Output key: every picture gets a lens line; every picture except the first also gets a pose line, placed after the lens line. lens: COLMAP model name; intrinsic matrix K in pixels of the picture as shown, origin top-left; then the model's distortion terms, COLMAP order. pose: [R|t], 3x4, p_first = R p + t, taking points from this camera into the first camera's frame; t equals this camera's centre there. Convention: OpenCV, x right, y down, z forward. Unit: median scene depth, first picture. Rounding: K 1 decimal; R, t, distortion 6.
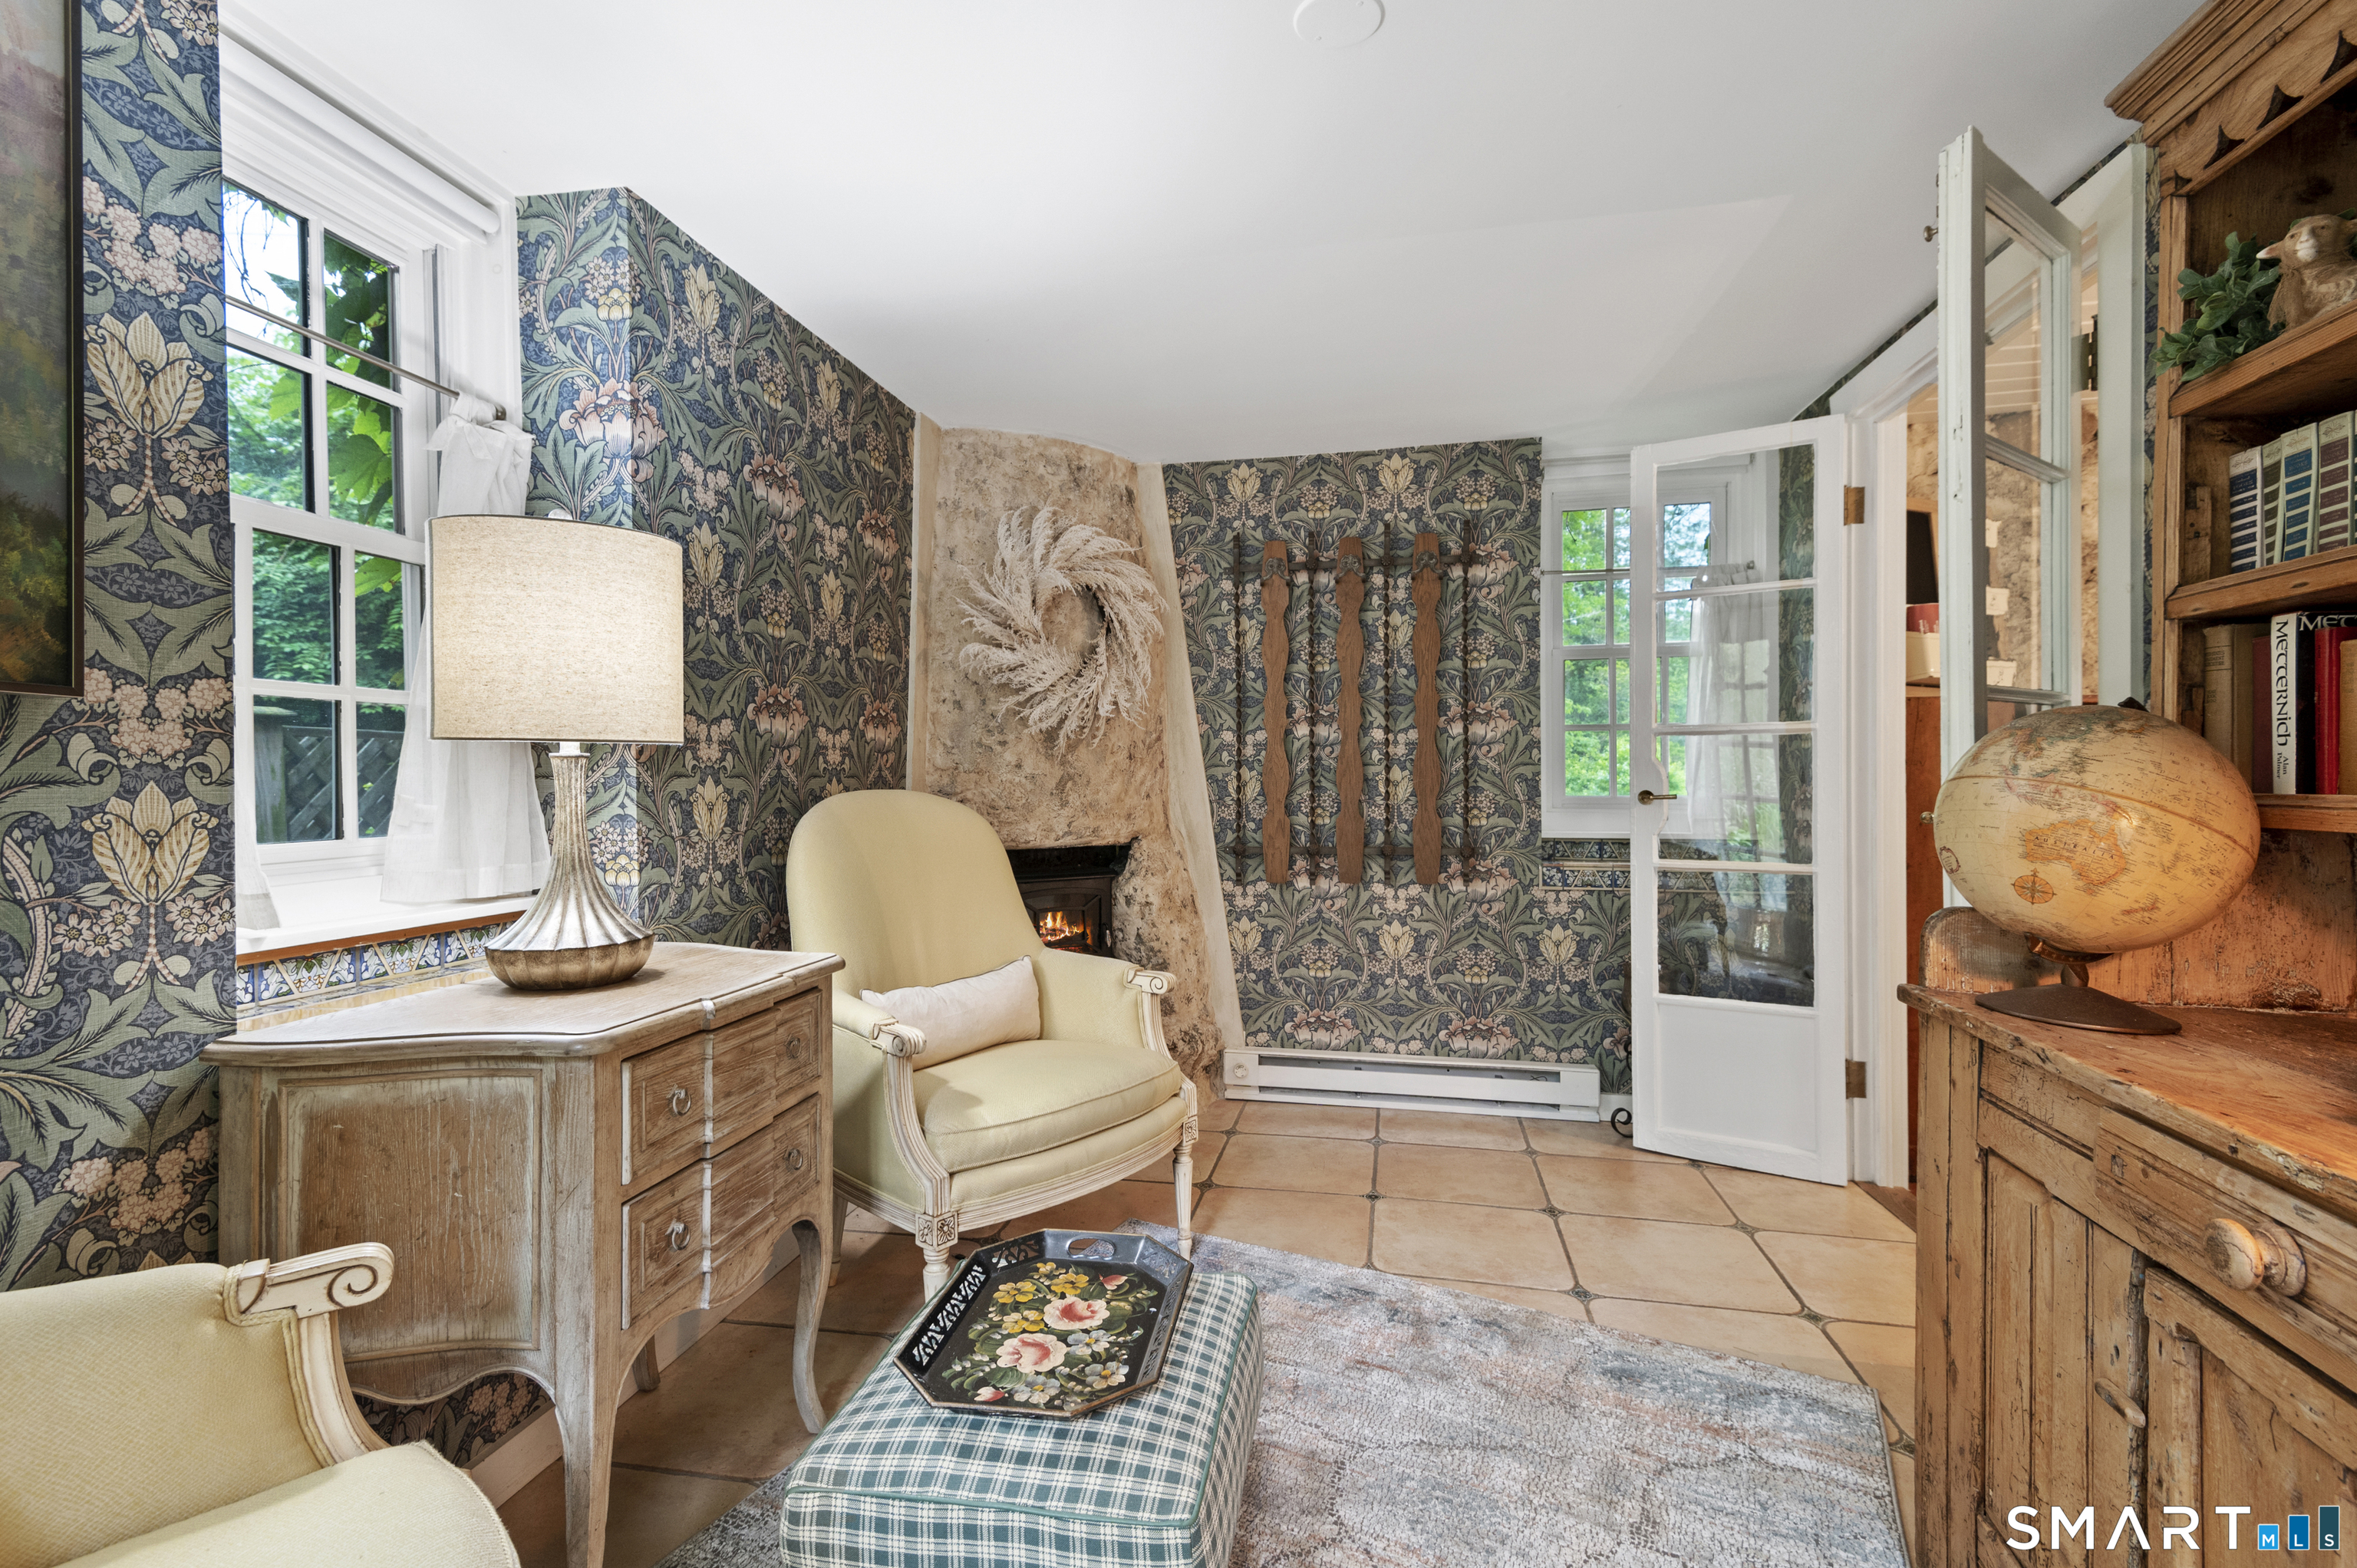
lens RADIAL K [[1087.3, 0, 1180.9], [0, 1087.3, 783.6], [0, 0, 1]] dist [0.016764, -0.012745]
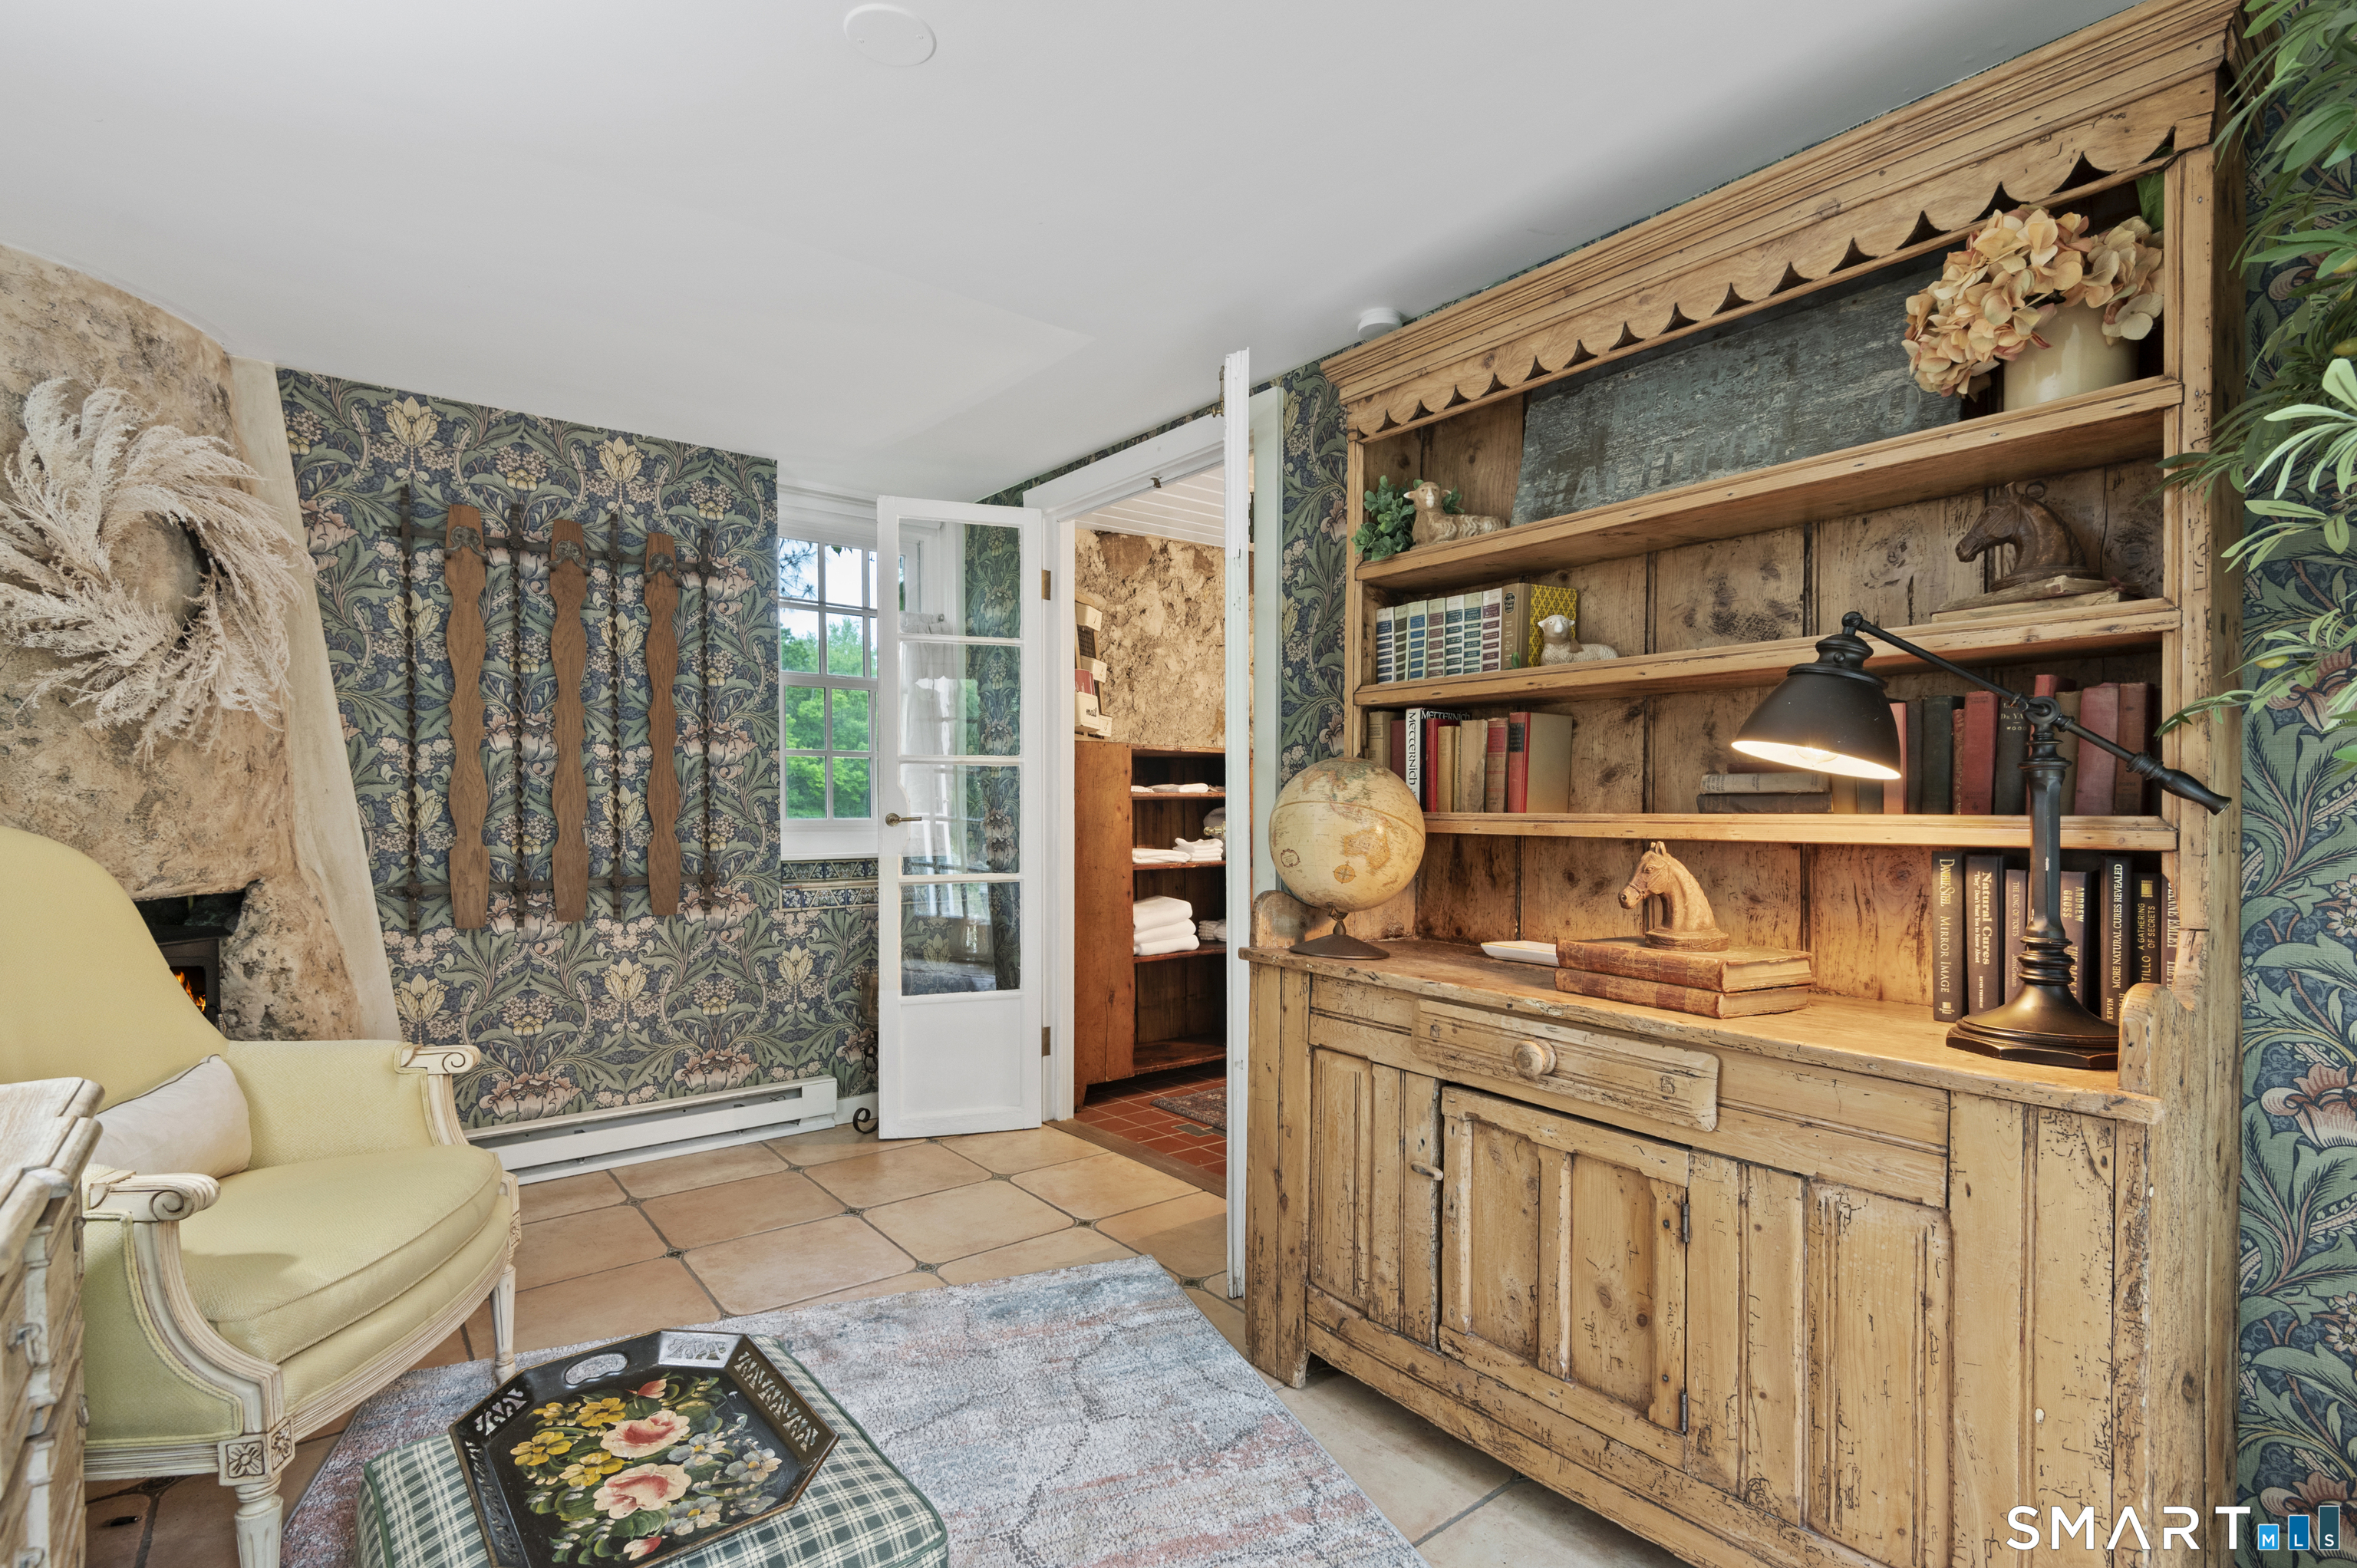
lens RADIAL K [[1087.3, 0, 1193.4], [0, 1087.3, 833.4], [0, 0, 1]] dist [0.016764, -0.012745]
pose [[0.637577, -0.016796, 0.770204, -0.295830], [-0.001171, 0.999740, 0.022771, 0.001604], [-0.770386, -0.015420, 0.637391, 0.091078]]
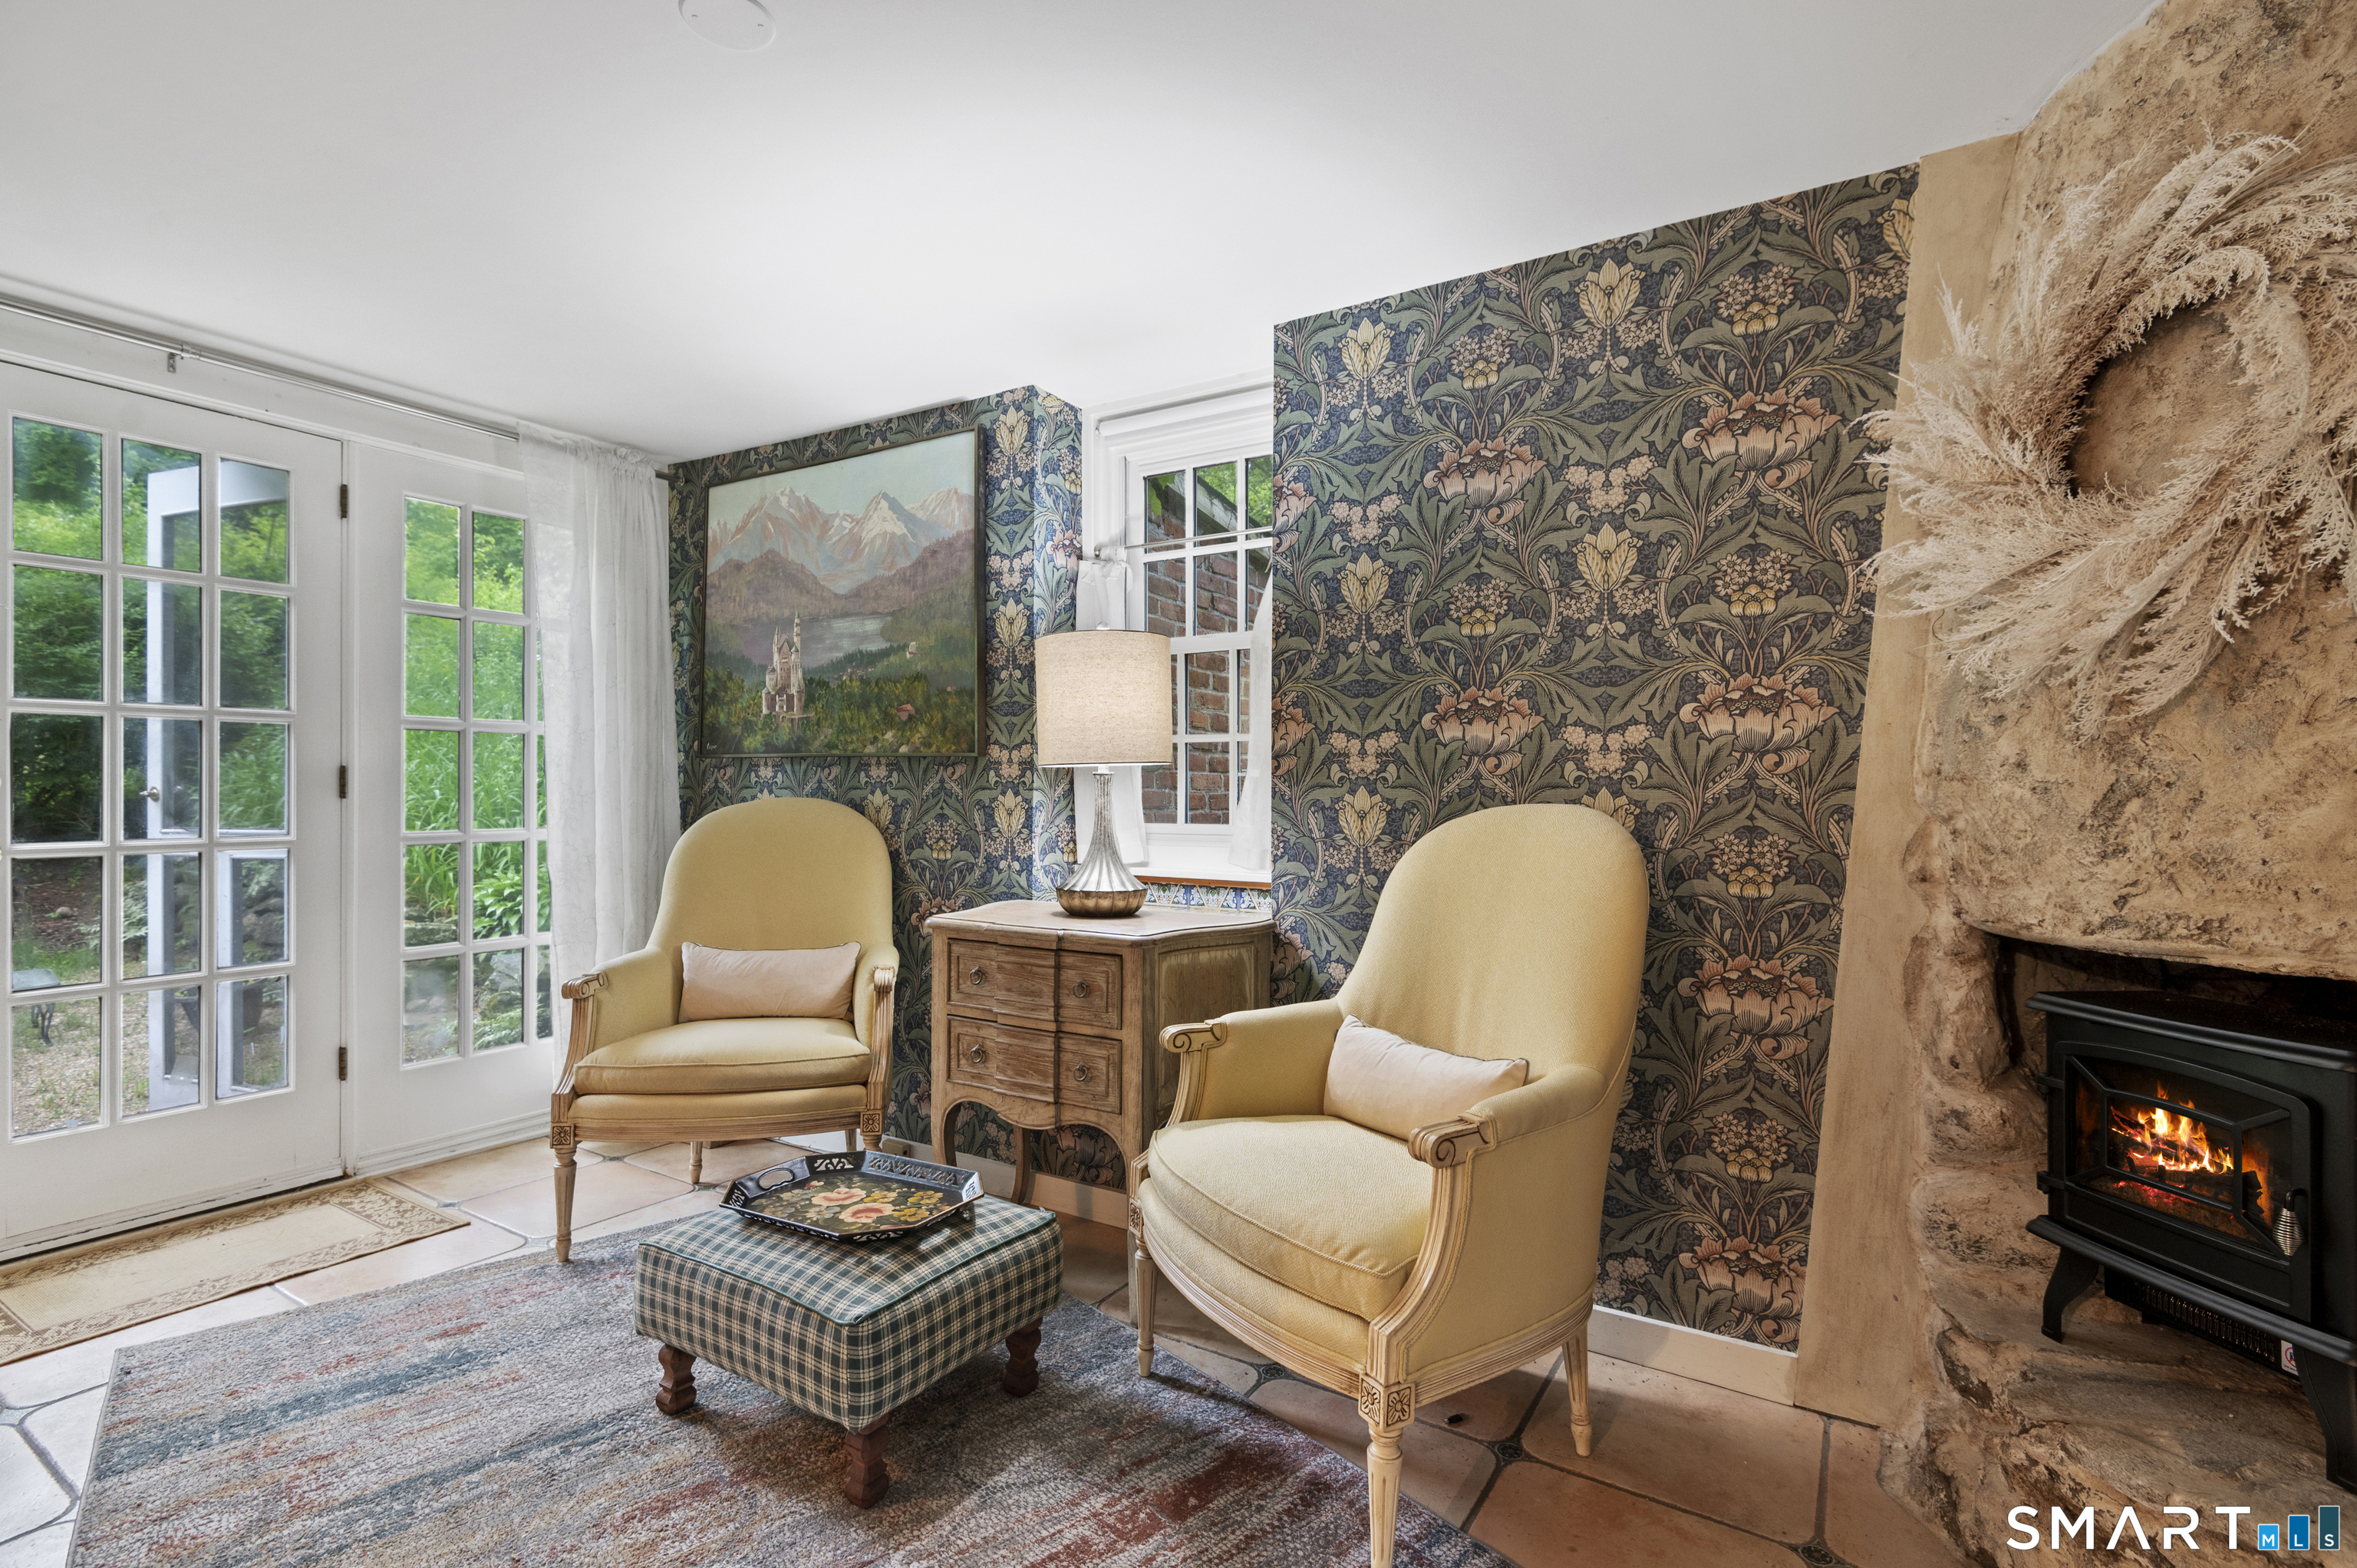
lens RADIAL K [[1087.3, 0, 1179.9], [0, 1087.3, 786.2], [0, 0, 1]] dist [0.016764, -0.012745]
pose [[-0.372711, 0.000096, -0.927947, 0.591401], [-0.006045, 0.999979, 0.002532, -0.007930], [0.927928, 0.006553, -0.372702, 1.136004]]
